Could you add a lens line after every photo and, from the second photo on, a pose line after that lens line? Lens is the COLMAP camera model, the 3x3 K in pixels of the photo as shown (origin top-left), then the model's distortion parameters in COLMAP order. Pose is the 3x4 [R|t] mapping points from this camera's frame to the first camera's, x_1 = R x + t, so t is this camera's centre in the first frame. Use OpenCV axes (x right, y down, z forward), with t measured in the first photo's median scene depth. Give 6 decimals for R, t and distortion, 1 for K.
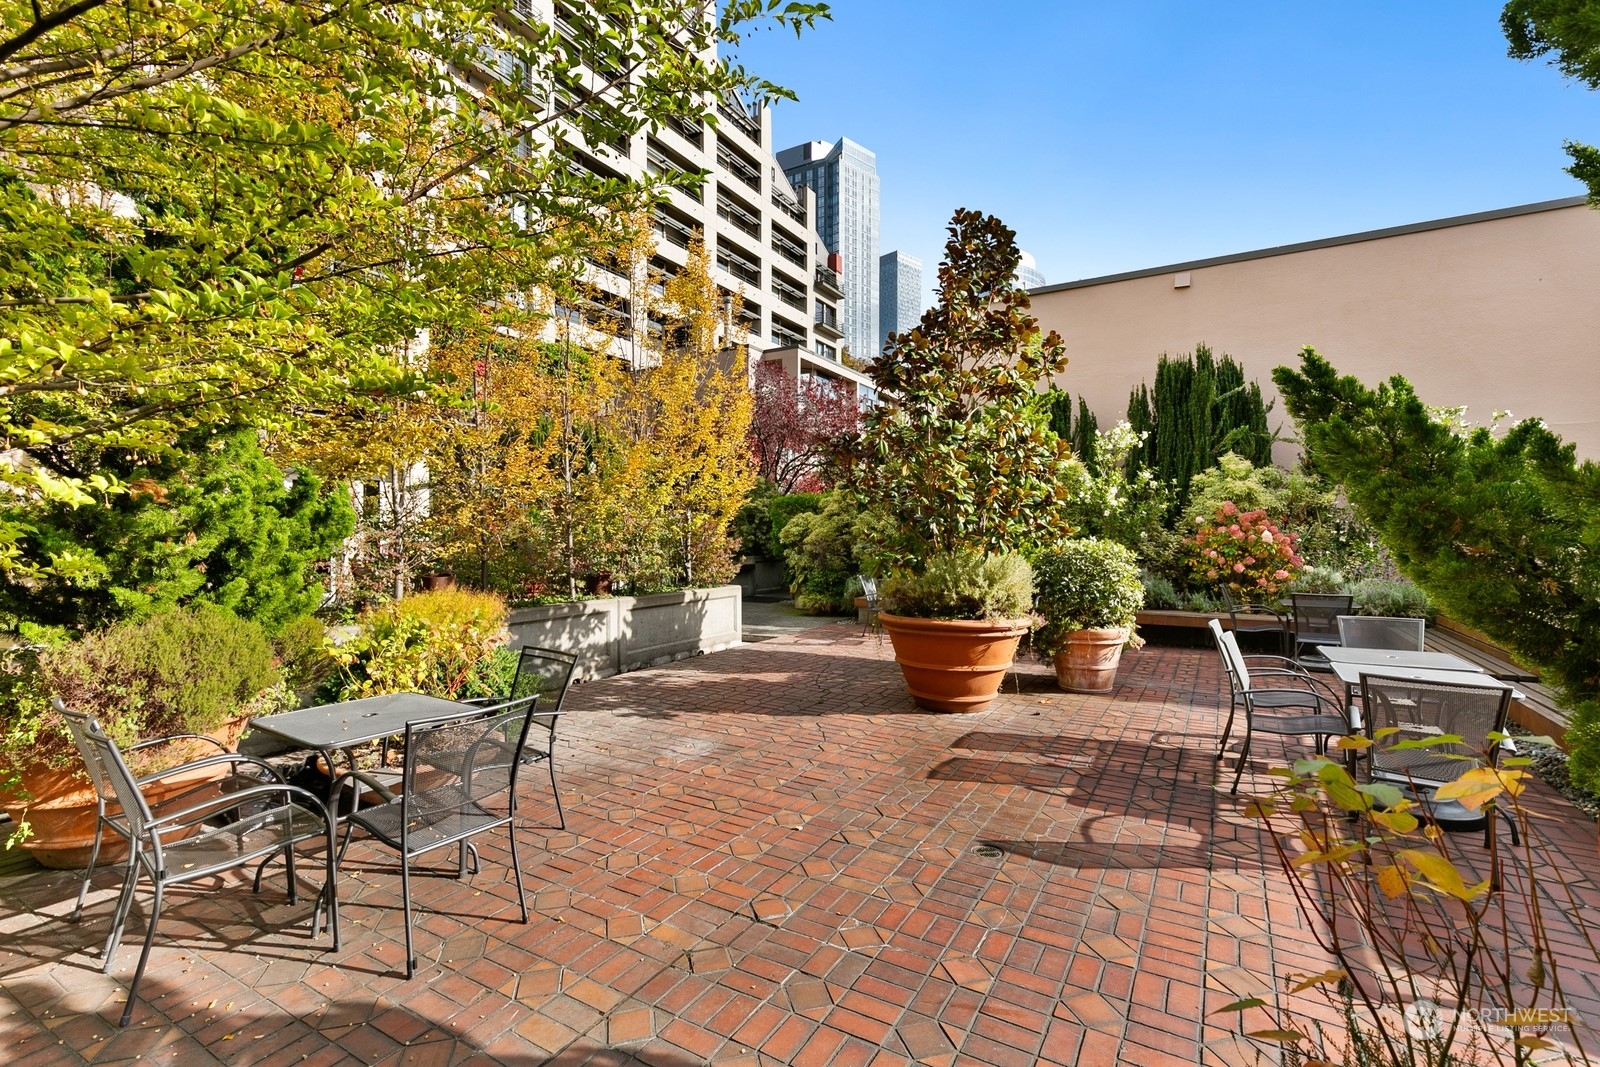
lens RADIAL K [[726.0, 0, 797.7], [0, 726.0, 533.0], [0, 0, 1]] dist [0.006003, -0.000459]
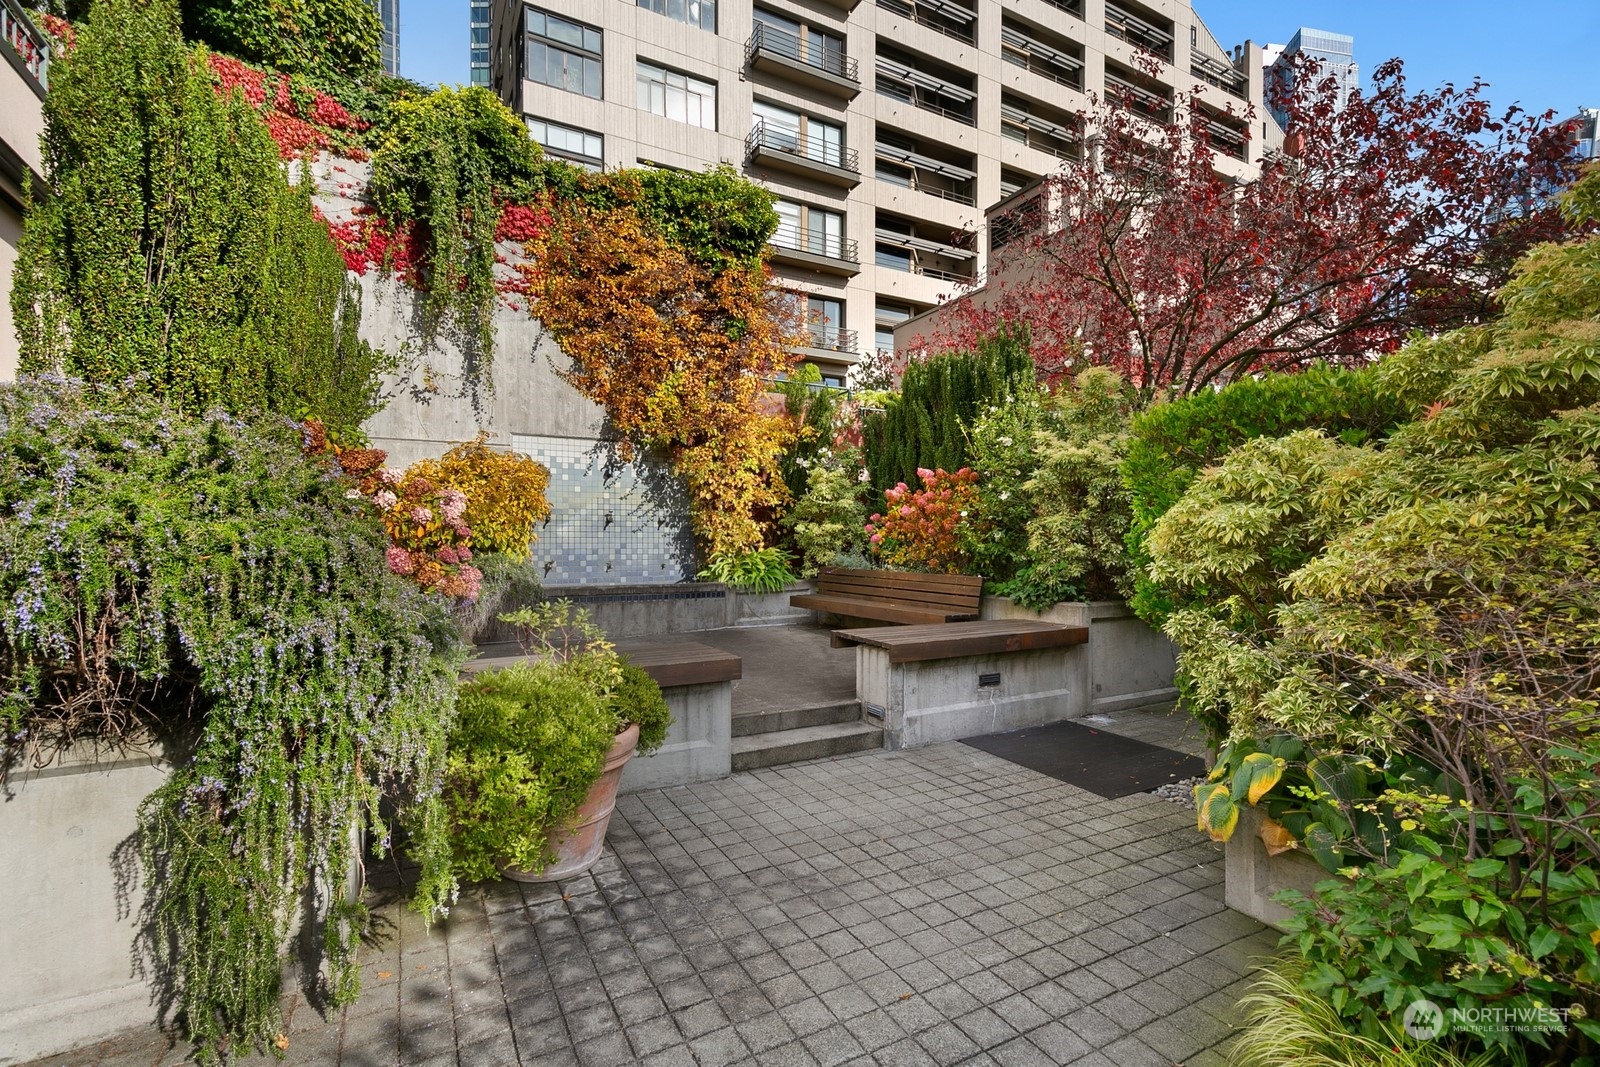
lens RADIAL K [[726.0, 0, 797.7], [0, 726.0, 533.0], [0, 0, 1]] dist [0.006003, -0.000459]
pose [[0.858565, 0.000098, -0.512704, -0.001419], [-0.001298, 0.999997, -0.001983, -0.000121], [0.512703, 0.002368, 0.858563, 0.415692]]
